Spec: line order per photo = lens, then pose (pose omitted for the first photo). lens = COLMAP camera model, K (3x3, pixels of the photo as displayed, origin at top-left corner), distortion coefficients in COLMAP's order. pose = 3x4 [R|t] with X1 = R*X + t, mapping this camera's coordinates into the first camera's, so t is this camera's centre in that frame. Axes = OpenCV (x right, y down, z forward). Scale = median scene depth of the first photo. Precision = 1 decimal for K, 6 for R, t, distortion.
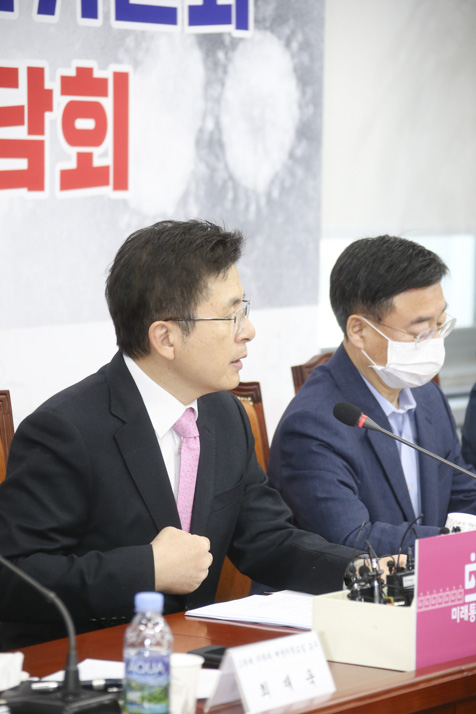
lens RADIAL K [[3013.8, 0, 286.5], [0, 3013.8, 356.2], [0, 0, 1]] dist [1.146916, -1.603653]
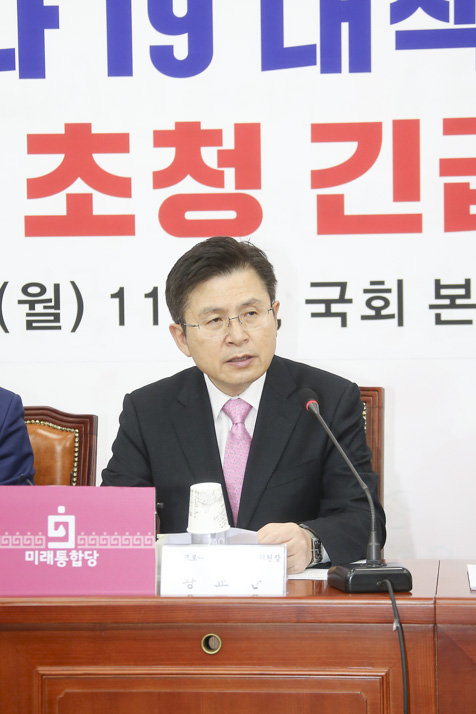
lens RADIAL K [[2384.9, 0, 238.0], [0, 2384.9, 357.0], [0, 0, 1]] dist [0.466049, 0.833556]
pose [[0.456463, 0.000896, -0.889742, 0.547936], [-0.042107, 0.998901, -0.020596, 0.017043], [0.888745, 0.046866, 0.455999, 0.420711]]
